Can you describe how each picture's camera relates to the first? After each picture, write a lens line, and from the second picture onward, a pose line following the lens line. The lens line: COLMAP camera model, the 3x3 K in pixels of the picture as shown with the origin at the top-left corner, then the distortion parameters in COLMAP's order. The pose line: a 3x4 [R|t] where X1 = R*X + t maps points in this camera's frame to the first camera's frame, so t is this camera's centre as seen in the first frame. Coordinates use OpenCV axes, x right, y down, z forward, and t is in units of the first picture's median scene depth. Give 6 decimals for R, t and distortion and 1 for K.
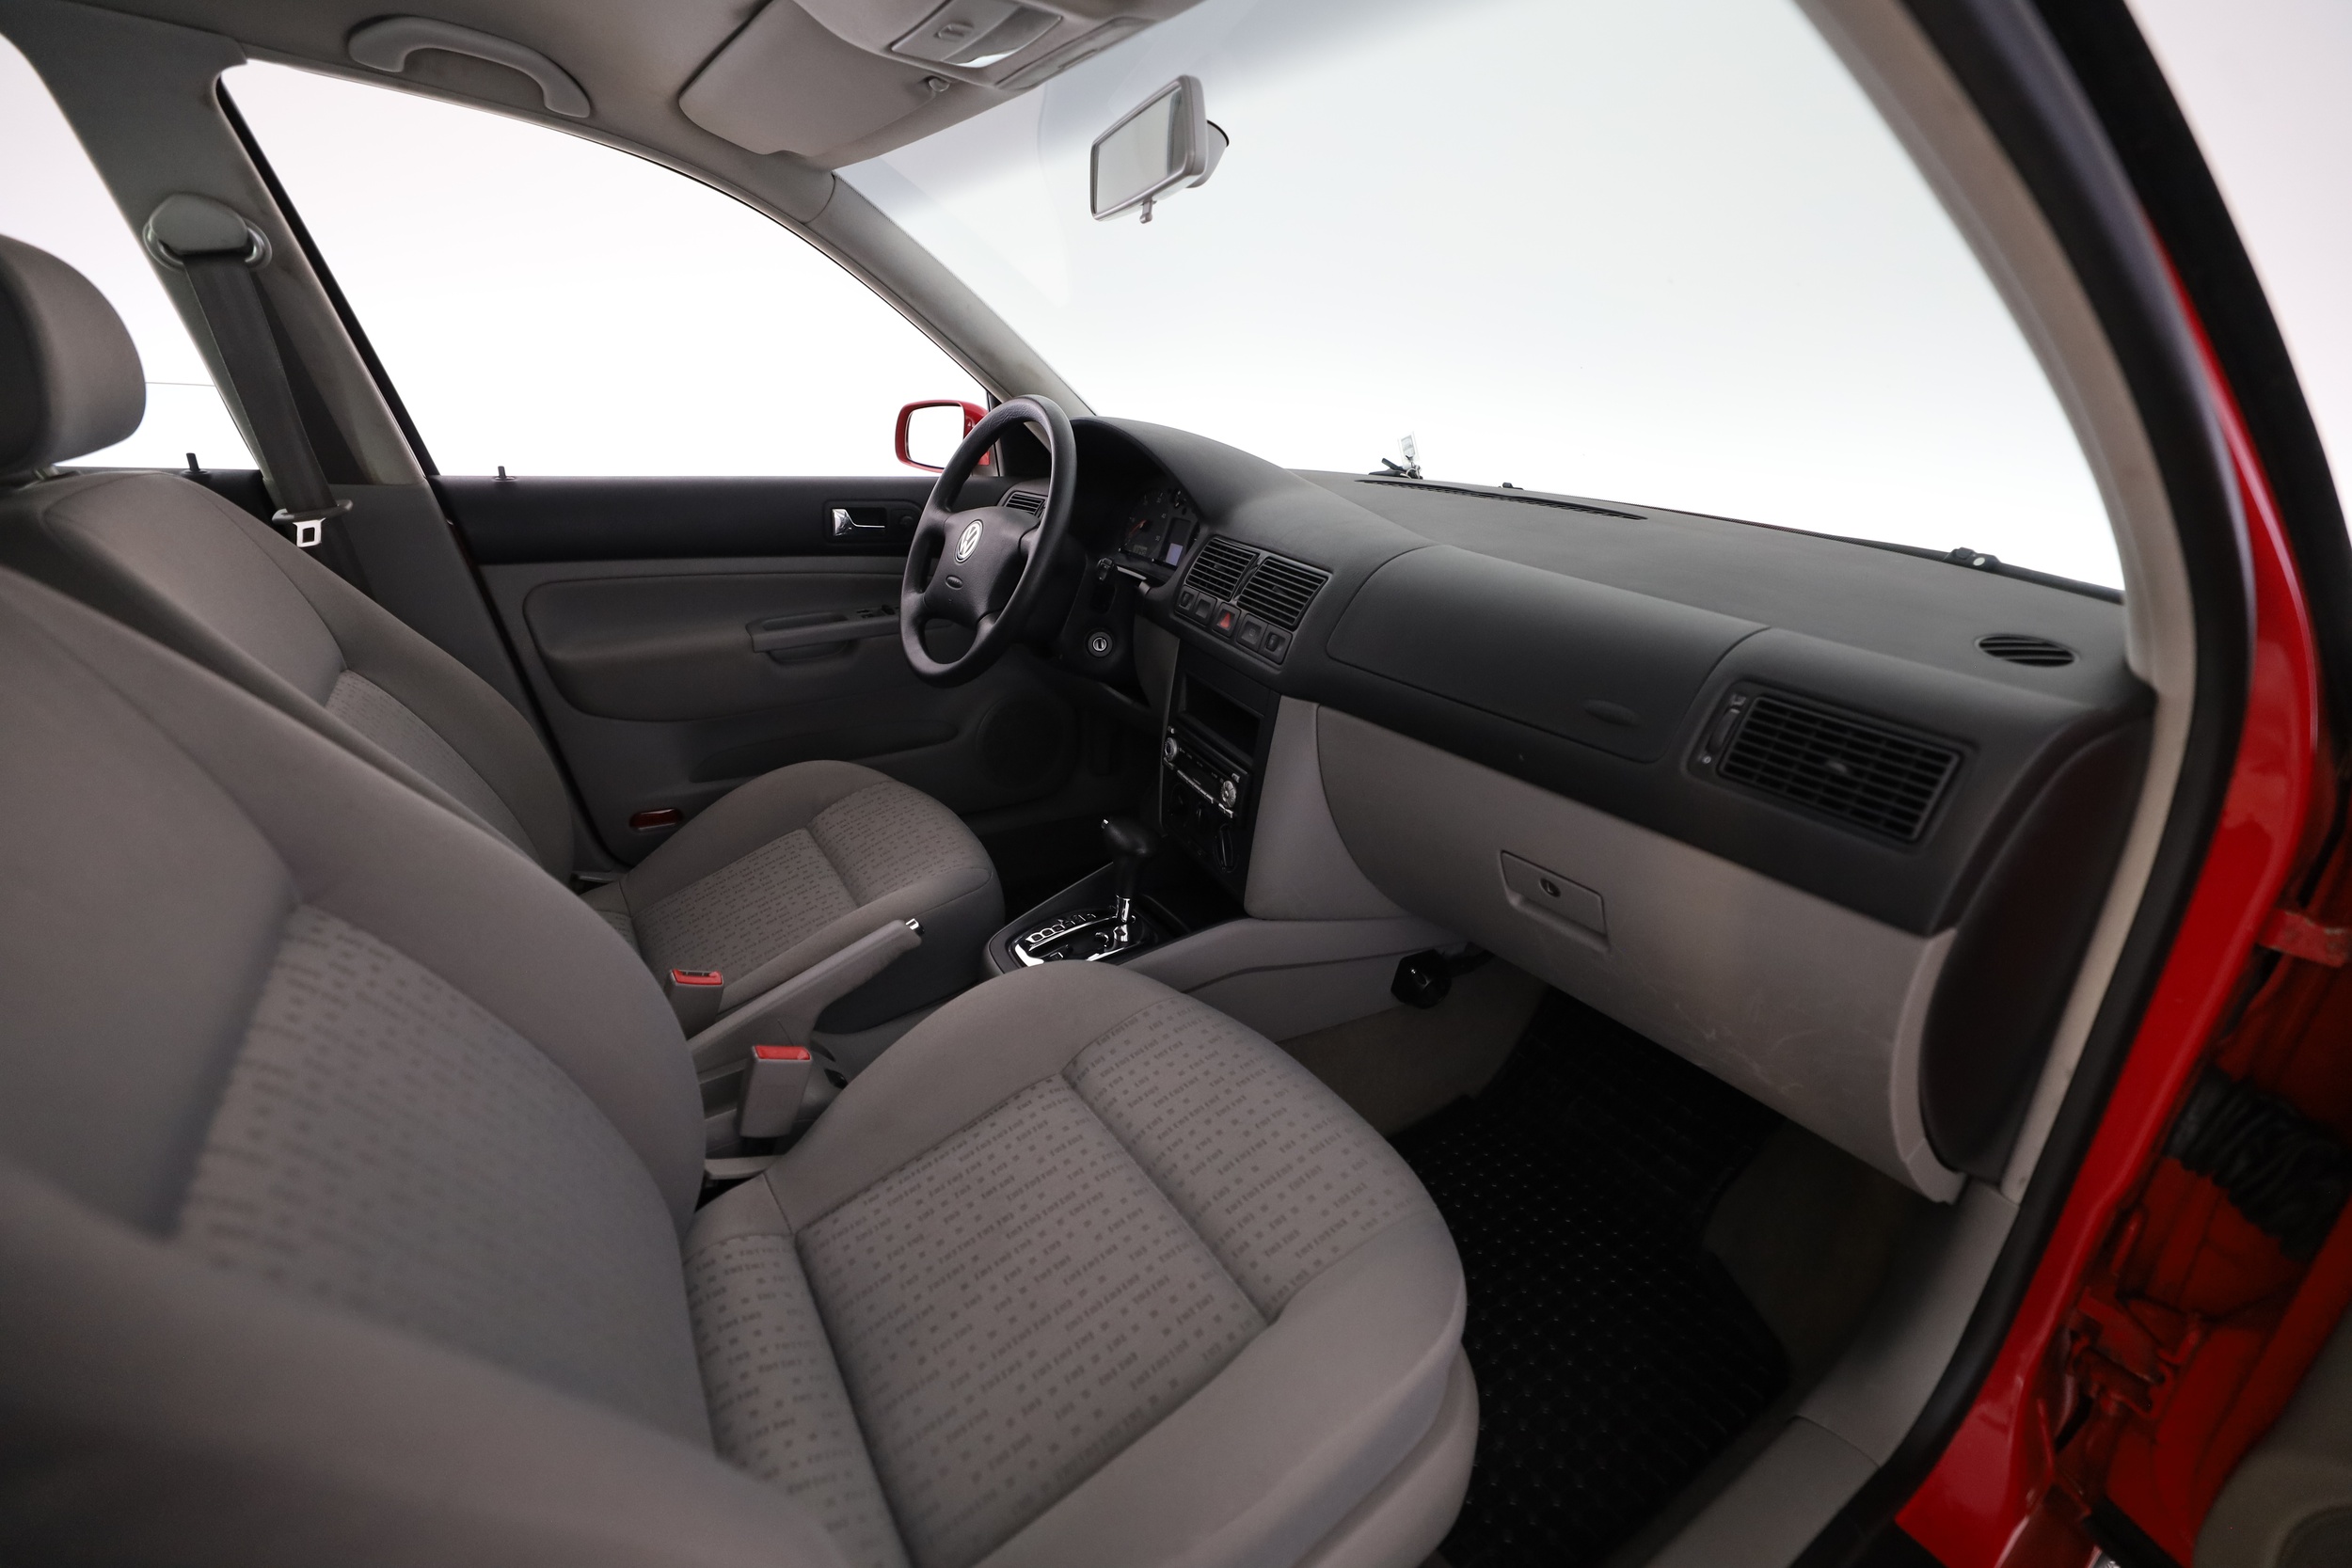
lens RADIAL K [[1025.3, 0, 1176.0], [0, 1025.3, 784.0], [0, 0, 1]] dist [-0.027866, 0.016134]
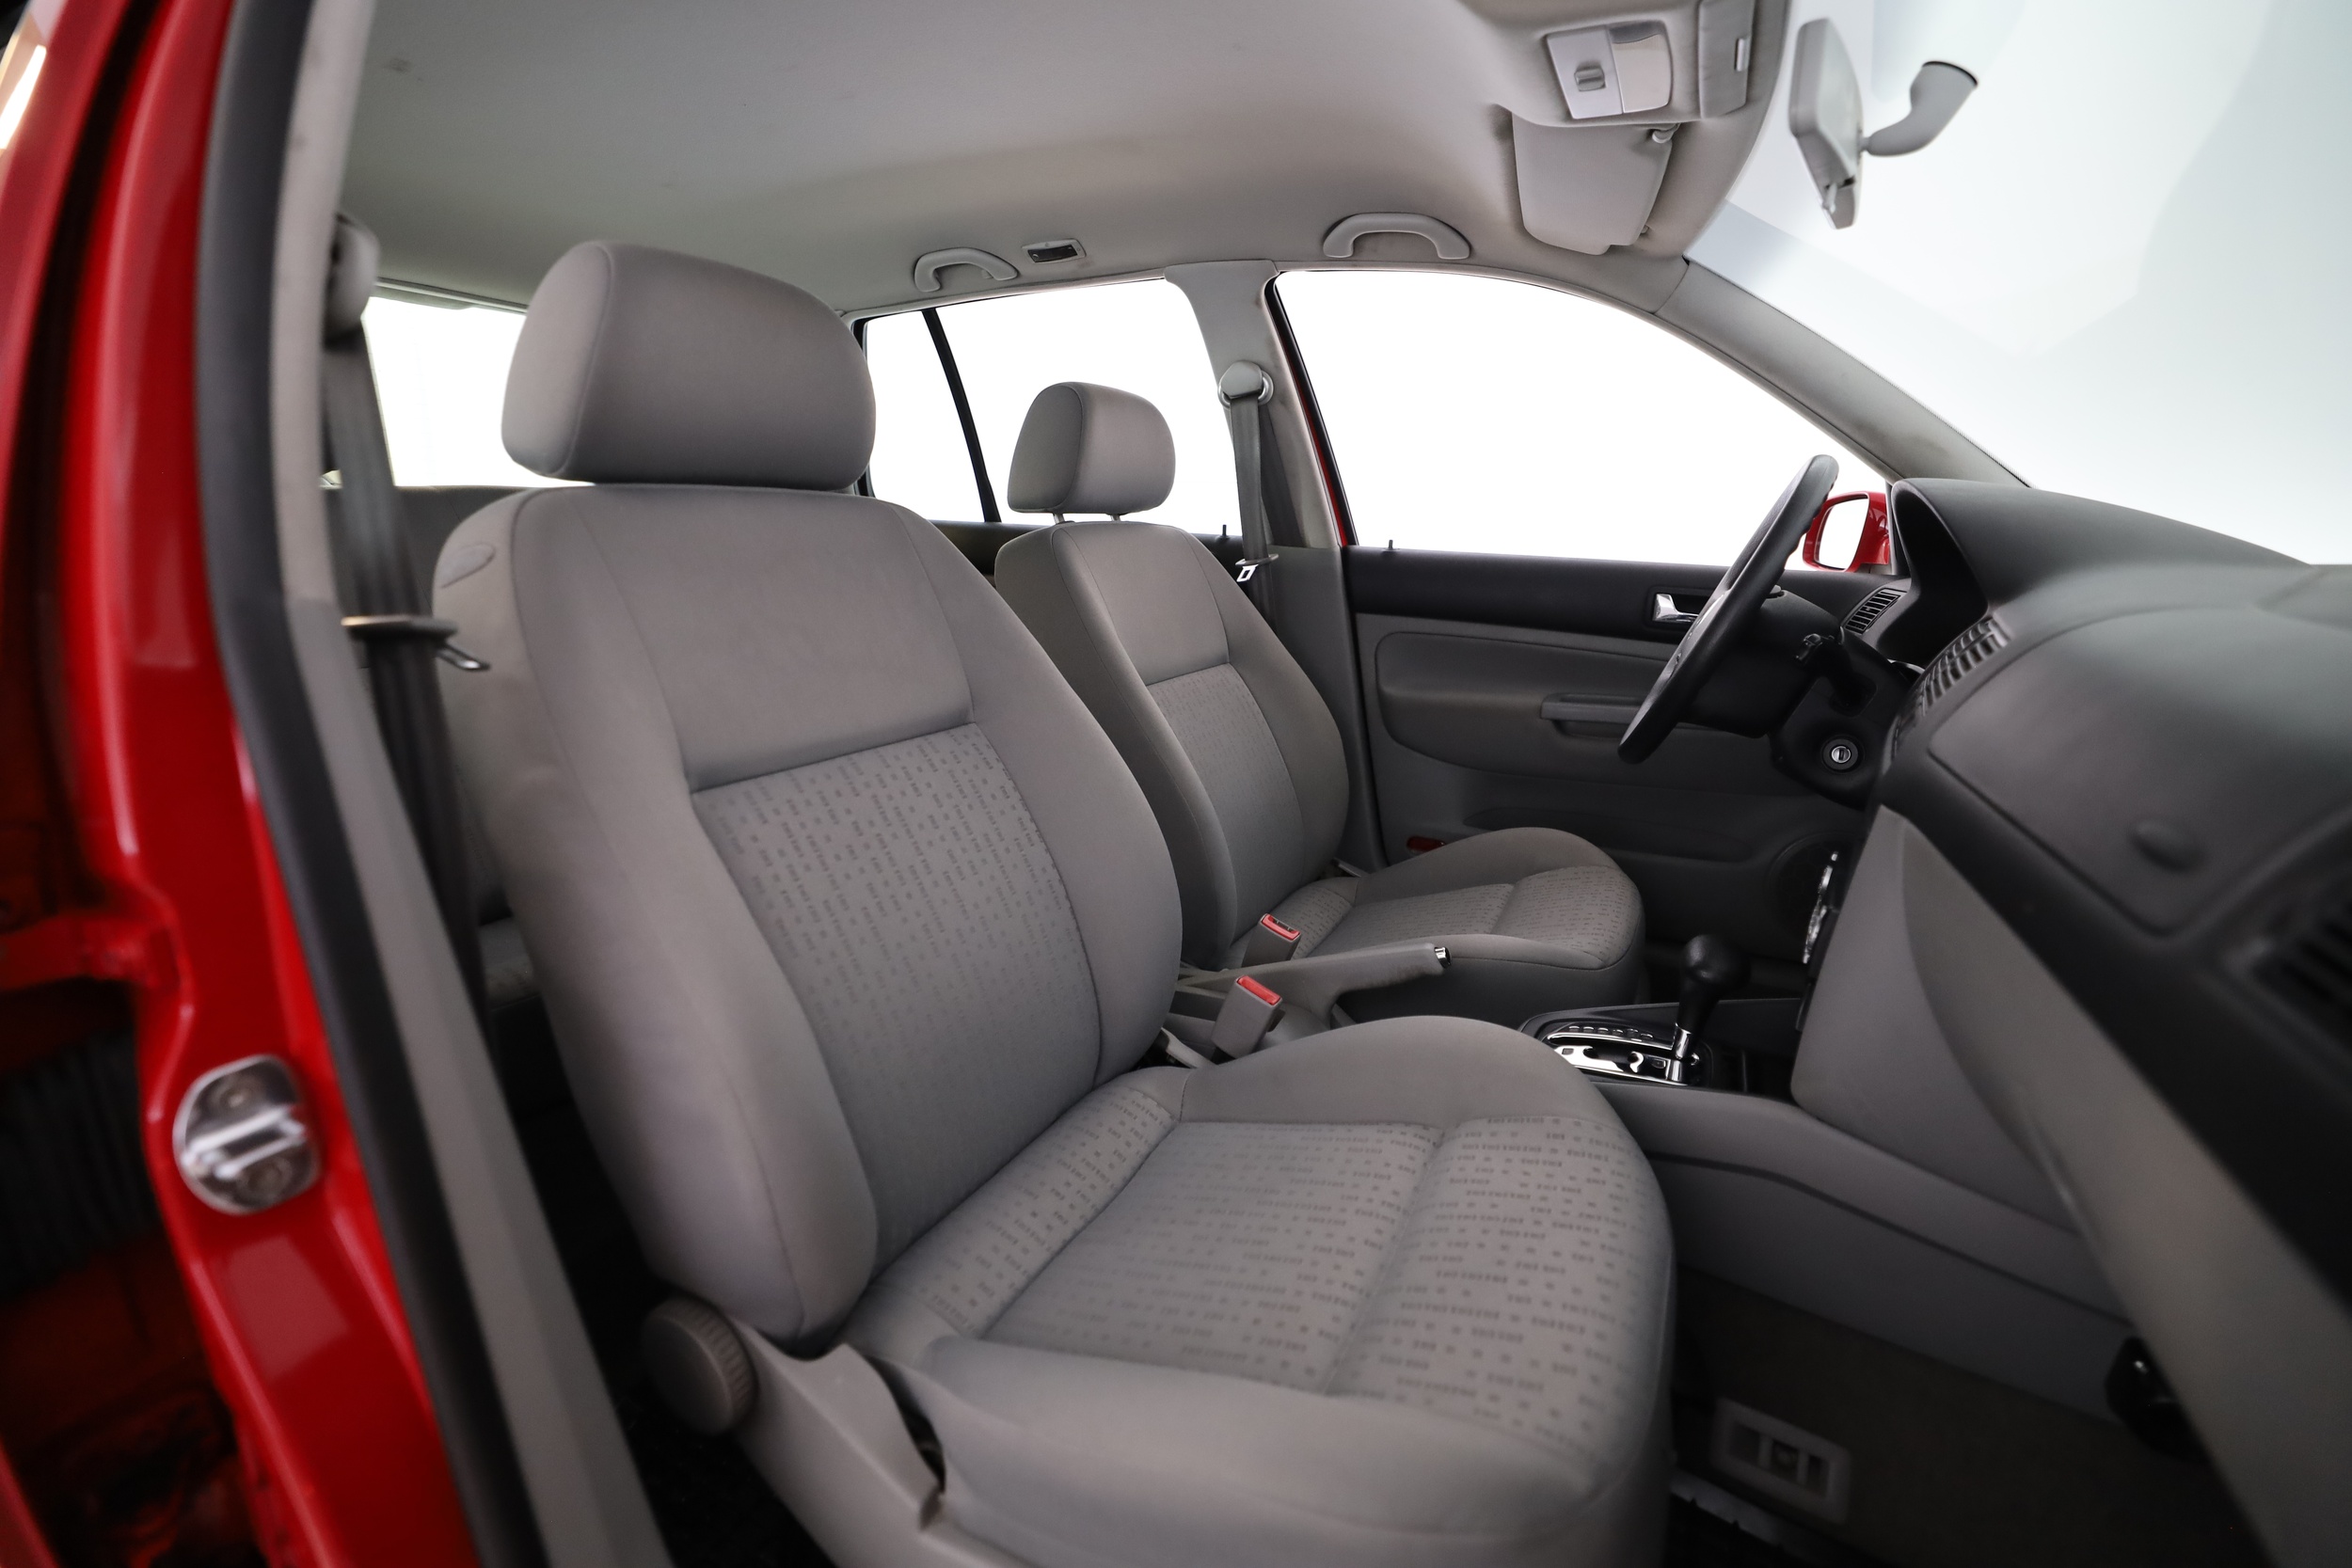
lens RADIAL K [[1015.7, 0, 1181.6], [0, 1015.7, 792.3], [0, 0, 1]] dist [-0.045224, 0.026078]
pose [[0.503409, 0.198802, -0.840867, 0.396939], [-0.314199, 0.948667, 0.036185, 0.030101], [0.804897, 0.245984, 0.540031, 0.207899]]
